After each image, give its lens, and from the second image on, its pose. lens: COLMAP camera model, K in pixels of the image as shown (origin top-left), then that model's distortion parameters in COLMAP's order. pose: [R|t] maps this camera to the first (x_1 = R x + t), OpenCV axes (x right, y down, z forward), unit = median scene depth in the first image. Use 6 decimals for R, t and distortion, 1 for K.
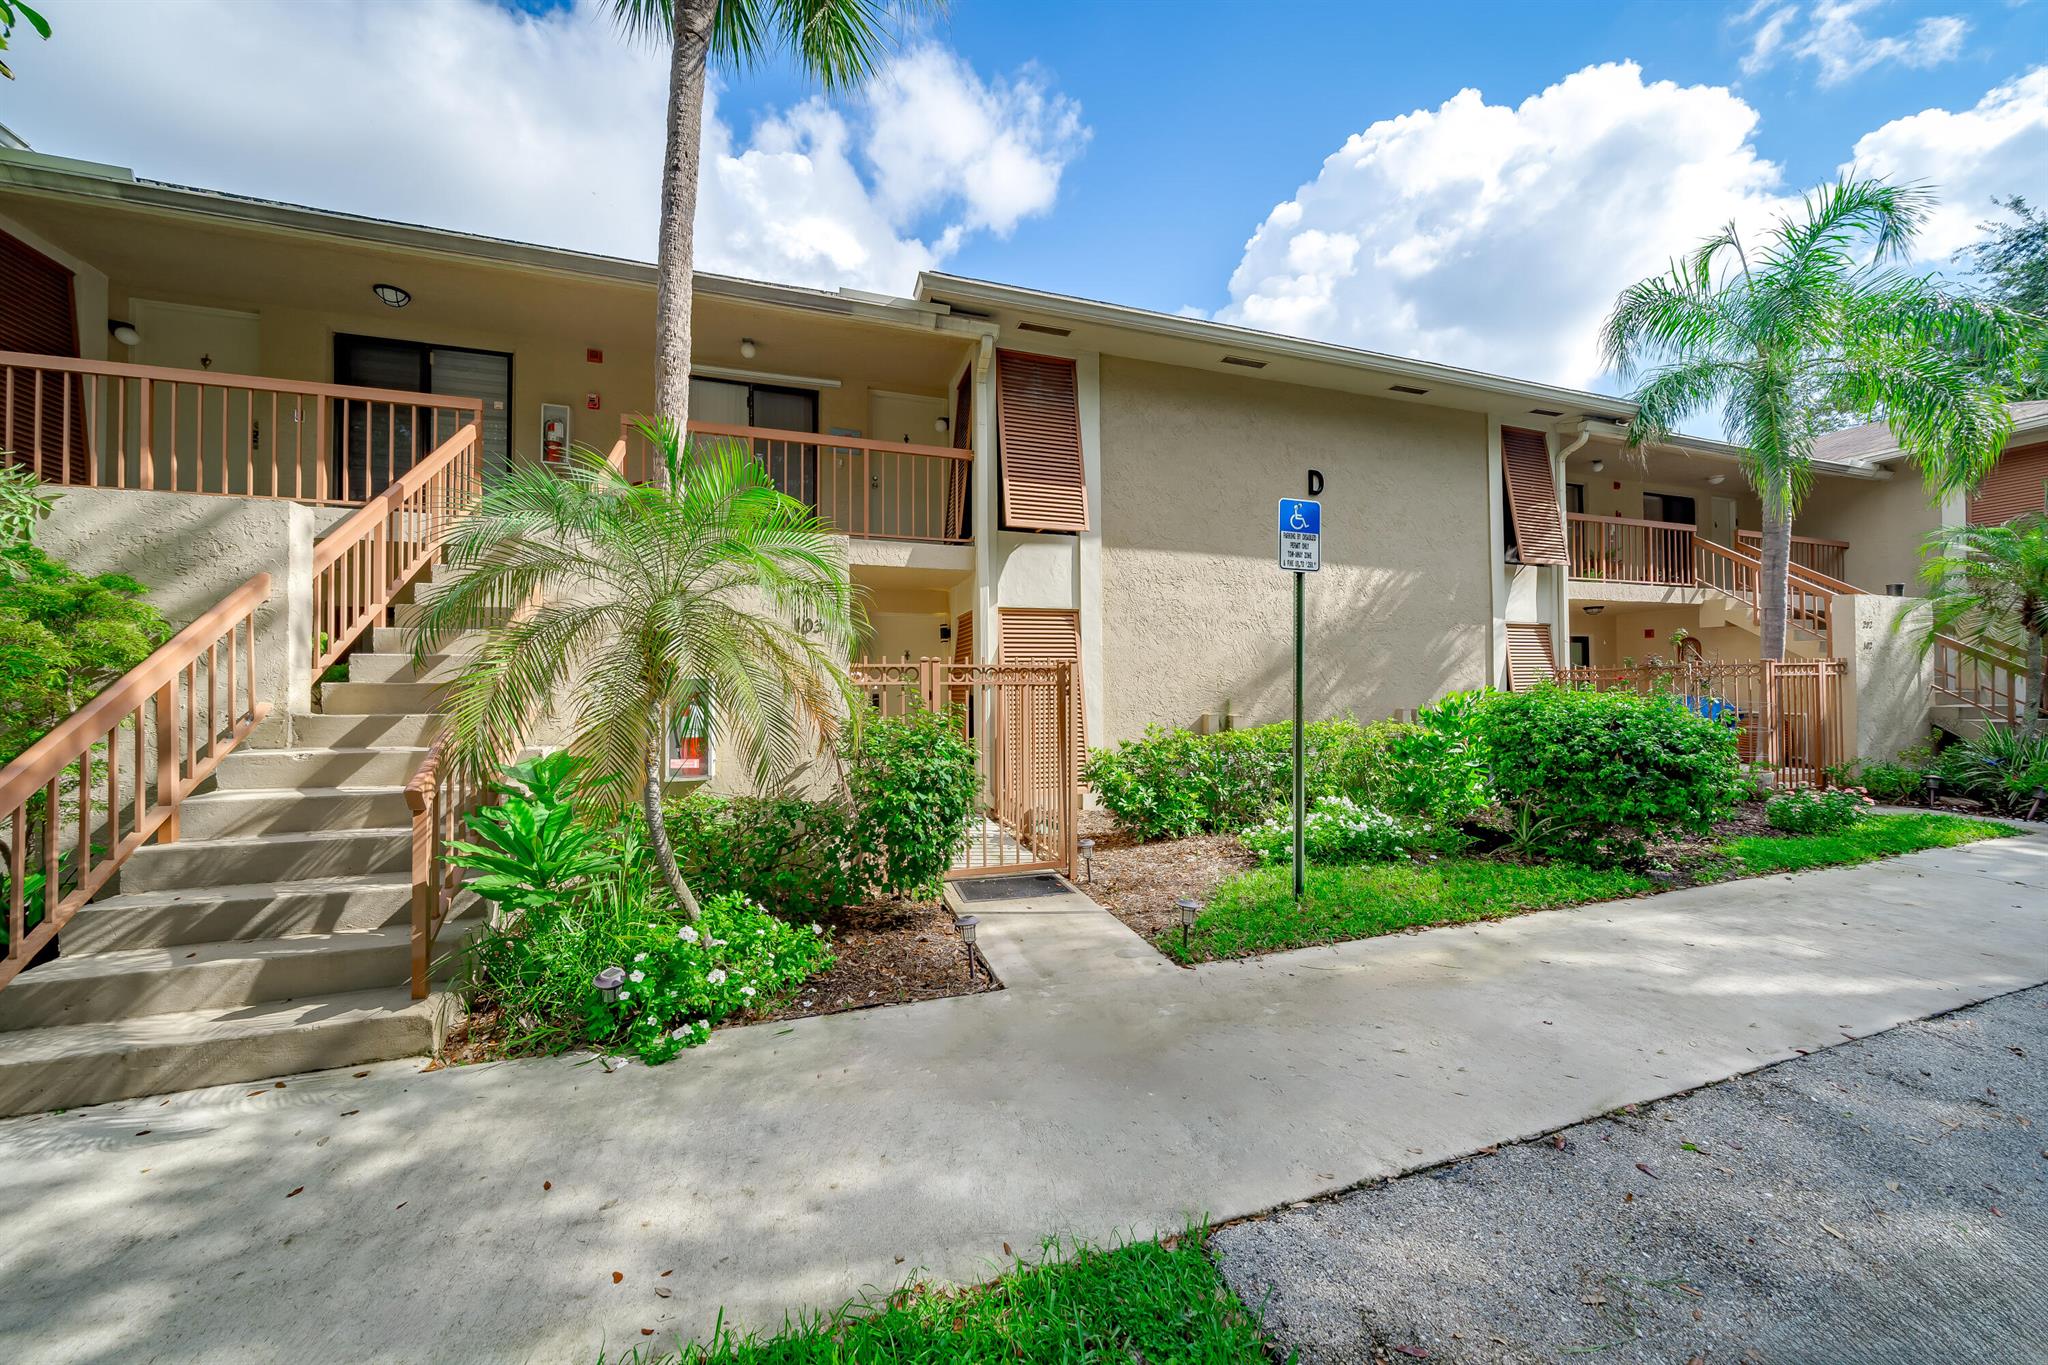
lens RADIAL K [[721.2, 0, 1024.0], [0, 721.2, 682.5], [0, 0, 1]] dist [0.000326, -0.000026]
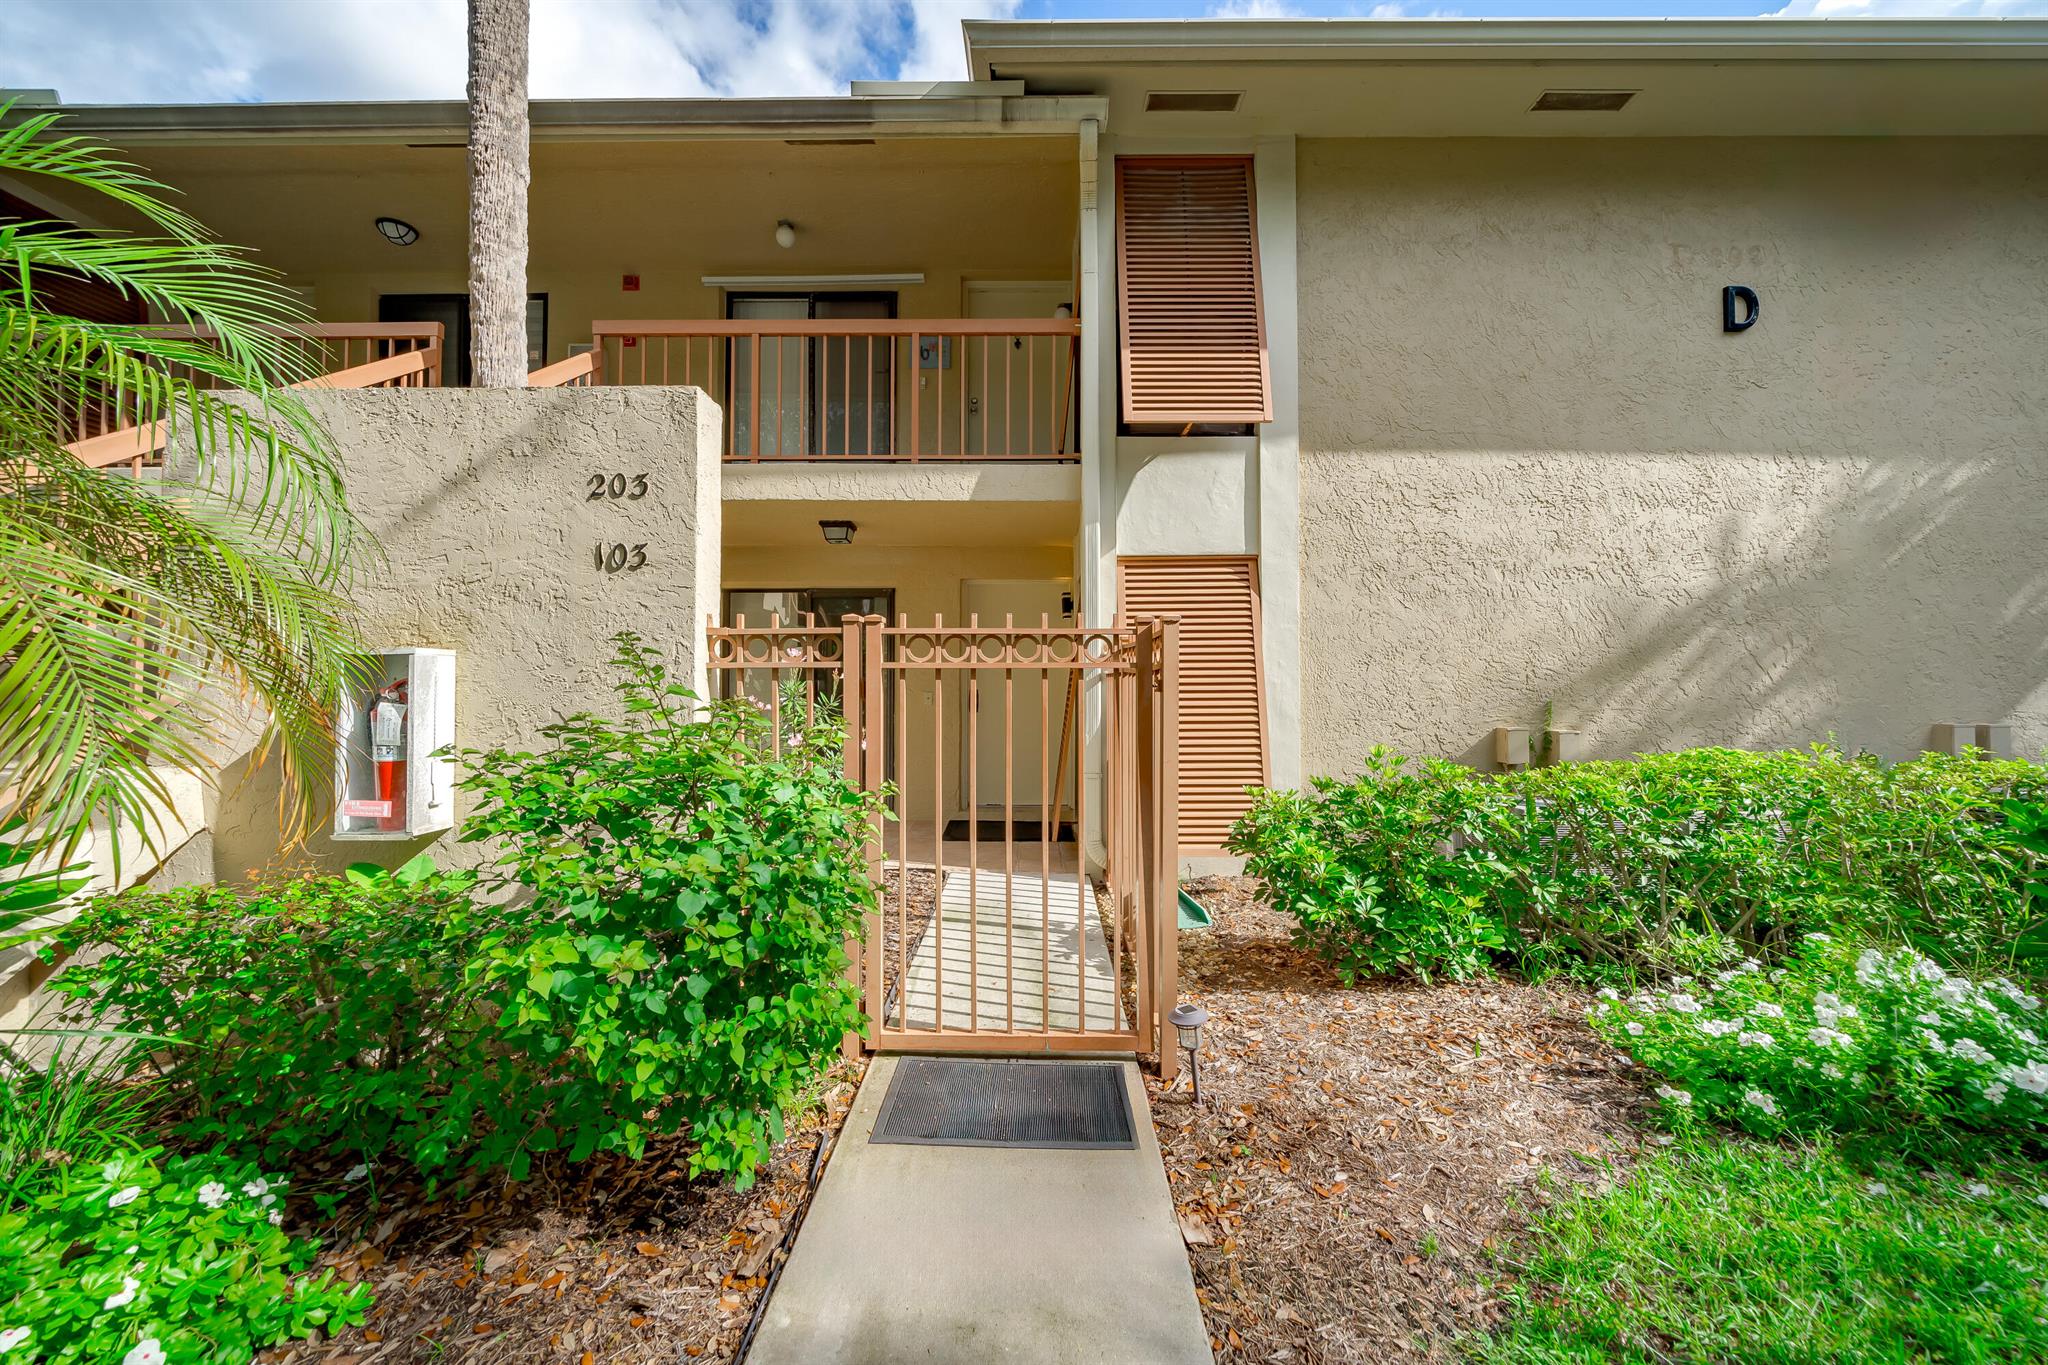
lens RADIAL K [[672.6, 0, 1024.0], [0, 672.6, 682.5], [0, 0, 1]] dist [-0.000322, -0.001422]
pose [[0.931120, 0.000681, -0.364712, 0.104688], [-0.000791, 1.000000, -0.000152, 0.009119], [0.364712, 0.000430, 0.931120, 0.409621]]
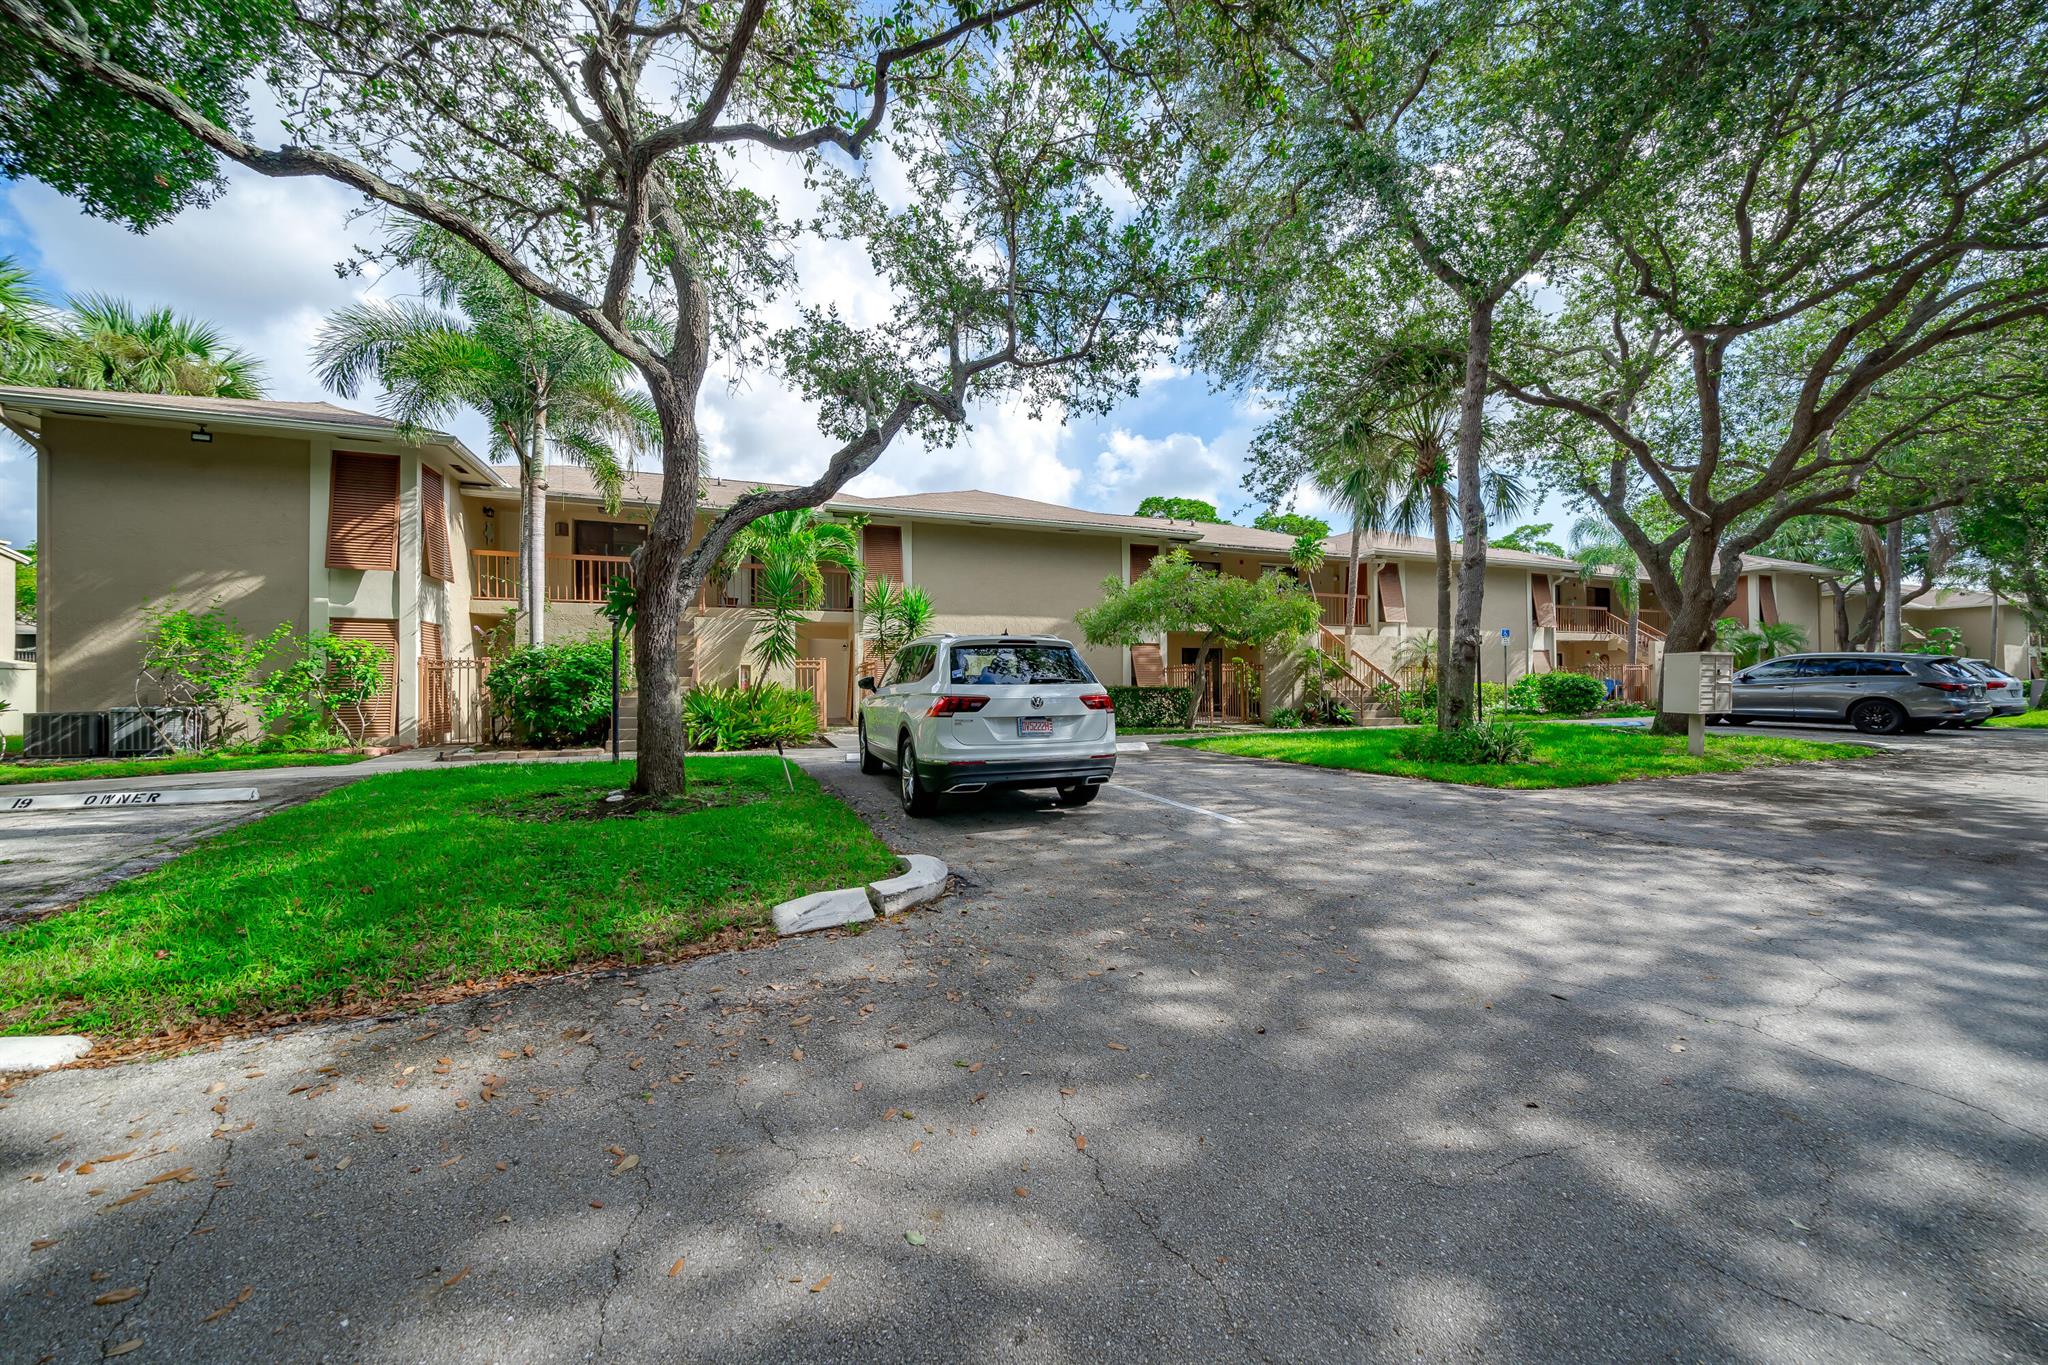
lens RADIAL K [[721.2, 0, 1024.0], [0, 721.2, 682.5], [0, 0, 1]] dist [0.000326, -0.000026]
pose [[0.999573, 0.000216, 0.029216, -1.700674], [-0.000460, 0.999965, 0.008373, 0.021417], [-0.029213, -0.008383, 0.999538, -2.121247]]
